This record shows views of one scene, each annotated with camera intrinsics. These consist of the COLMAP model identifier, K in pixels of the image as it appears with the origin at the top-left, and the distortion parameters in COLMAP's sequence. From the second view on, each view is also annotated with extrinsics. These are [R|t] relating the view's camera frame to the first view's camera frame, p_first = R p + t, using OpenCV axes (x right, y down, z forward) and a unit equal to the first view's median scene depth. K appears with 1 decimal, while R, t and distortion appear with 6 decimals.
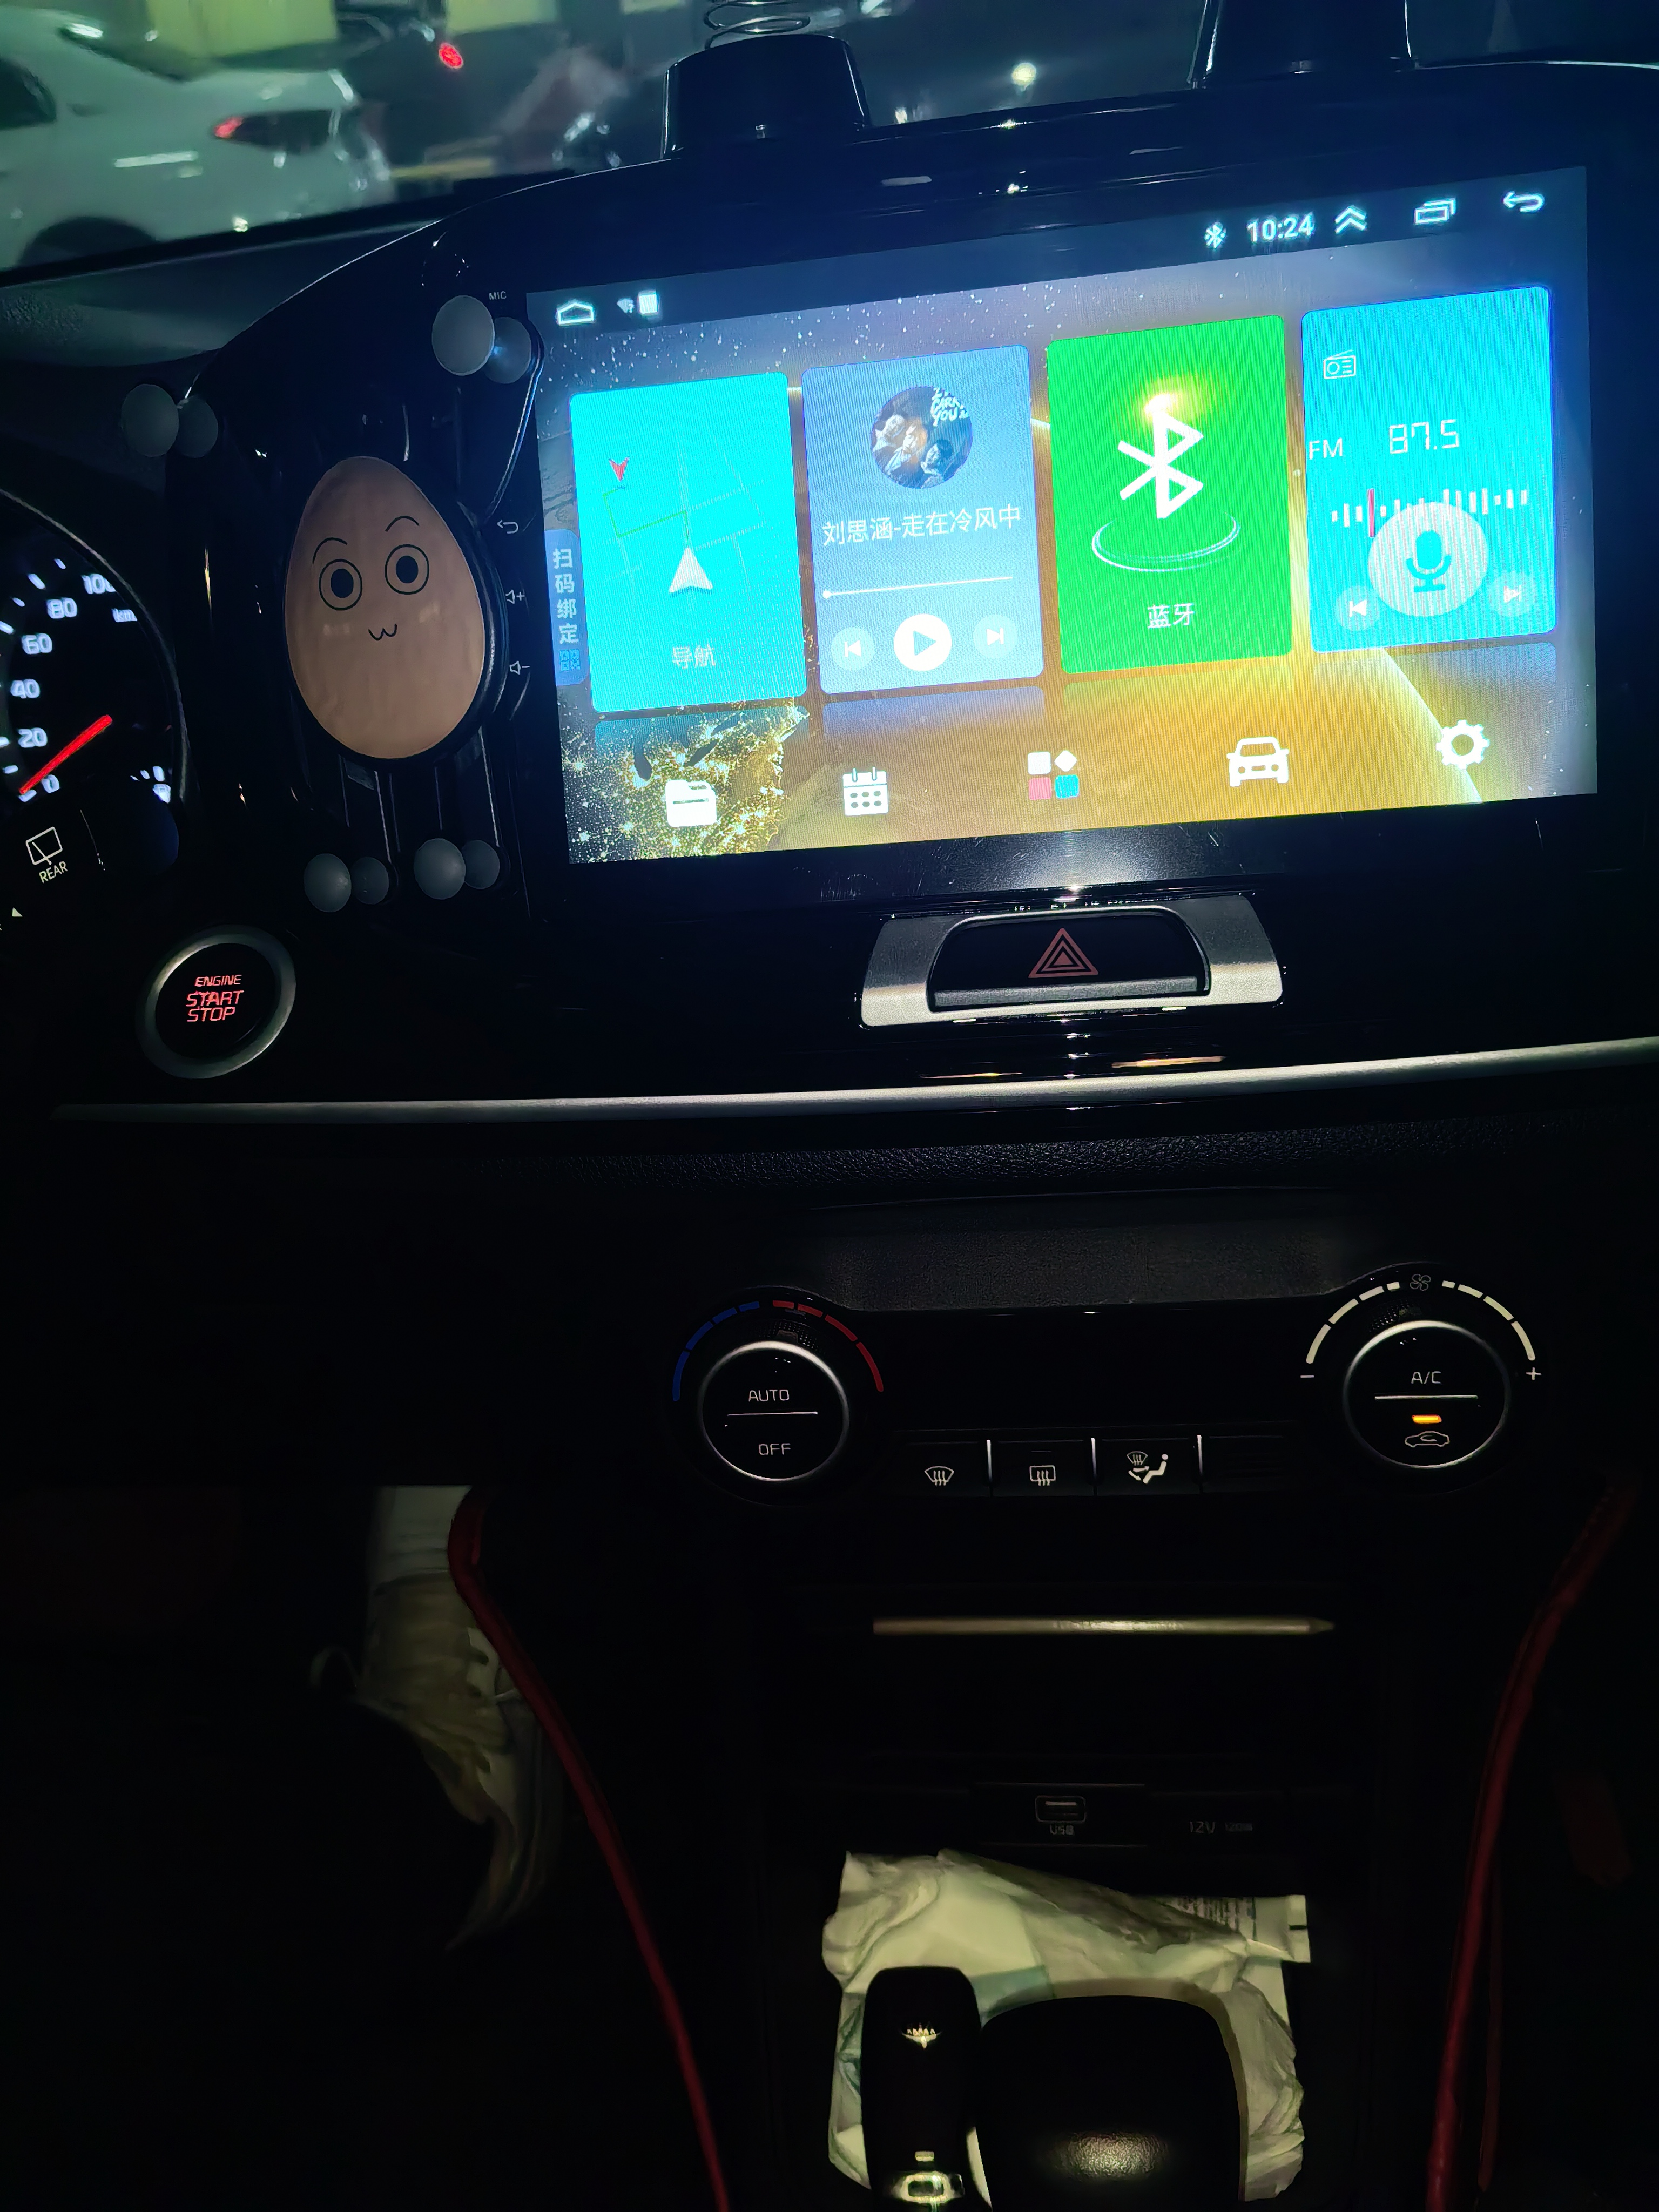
lens RADIAL K [[1784.1, 0, 829.5], [0, 1784.1, 1106.0], [0, 0, 1]] dist [0.030332, -0.030043]
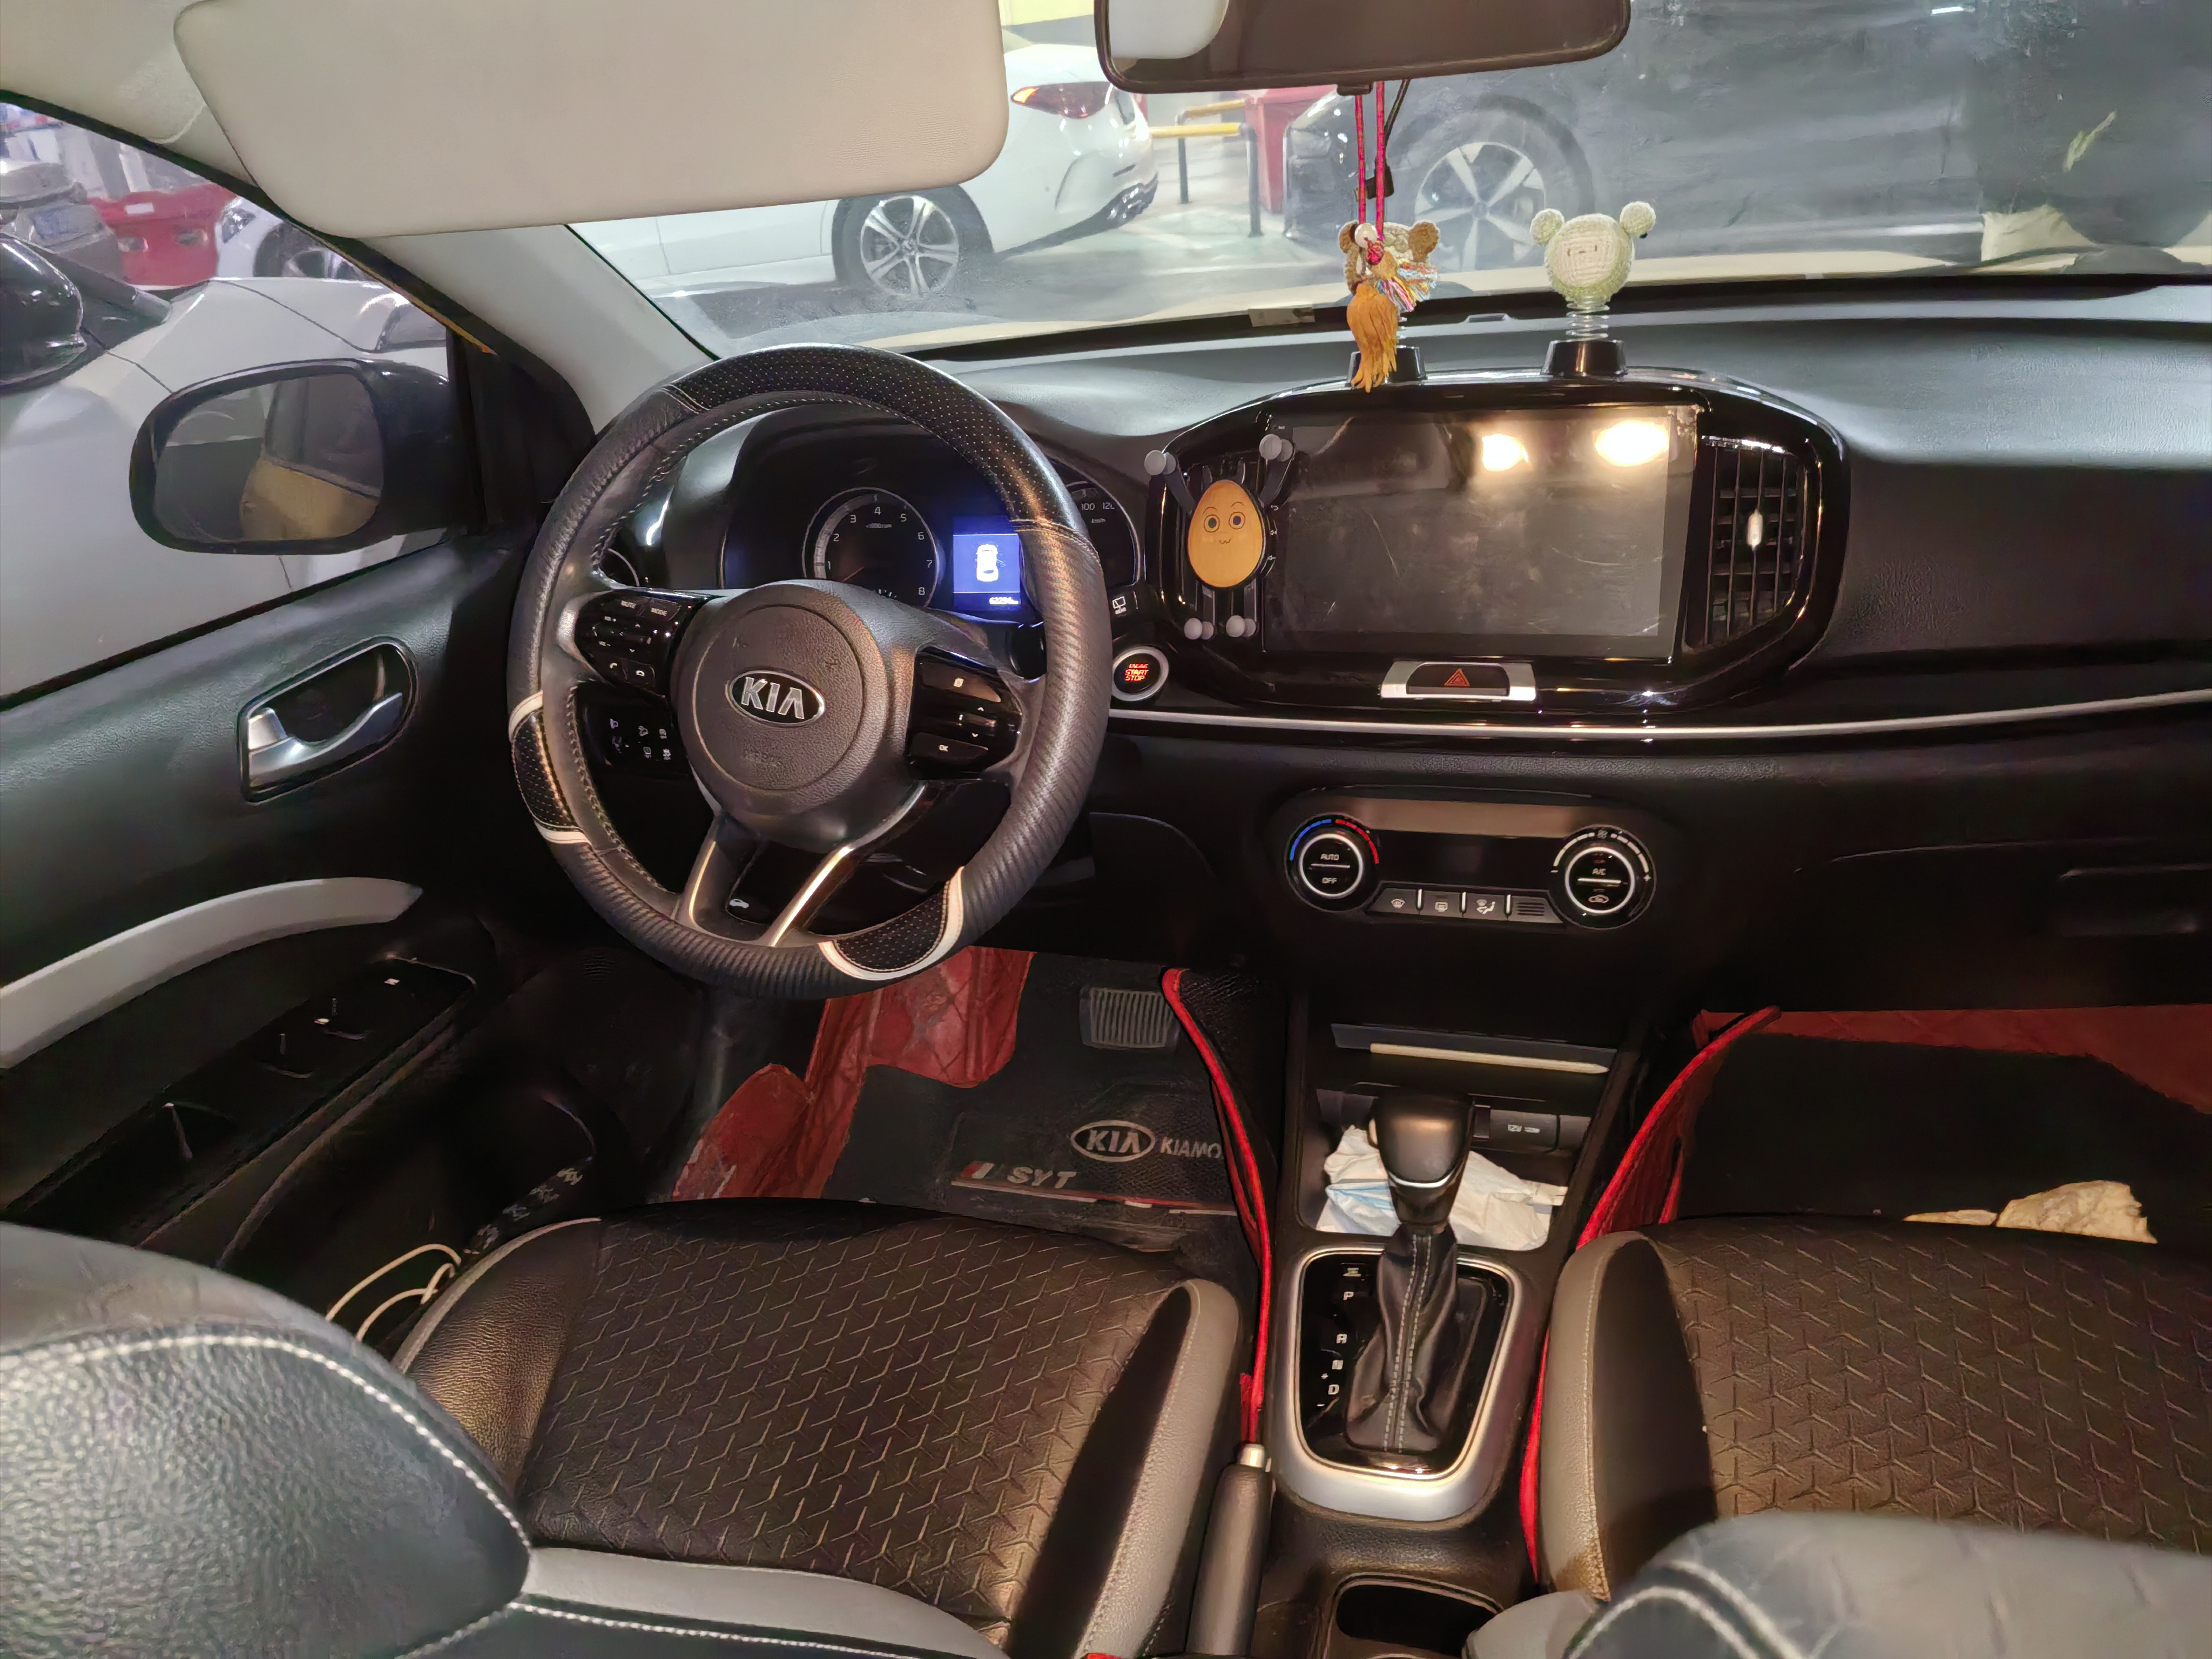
lens RADIAL K [[1784.1, 0, 1094.3], [0, 1784.1, 836.6], [0, 0, 1]] dist [0.030332, -0.030043]
pose [[0.972074, 0.116860, -0.203508, 0.162441], [-0.134795, 0.987910, -0.076574, 0.406570], [0.192099, 0.101867, 0.976074, -1.614833]]
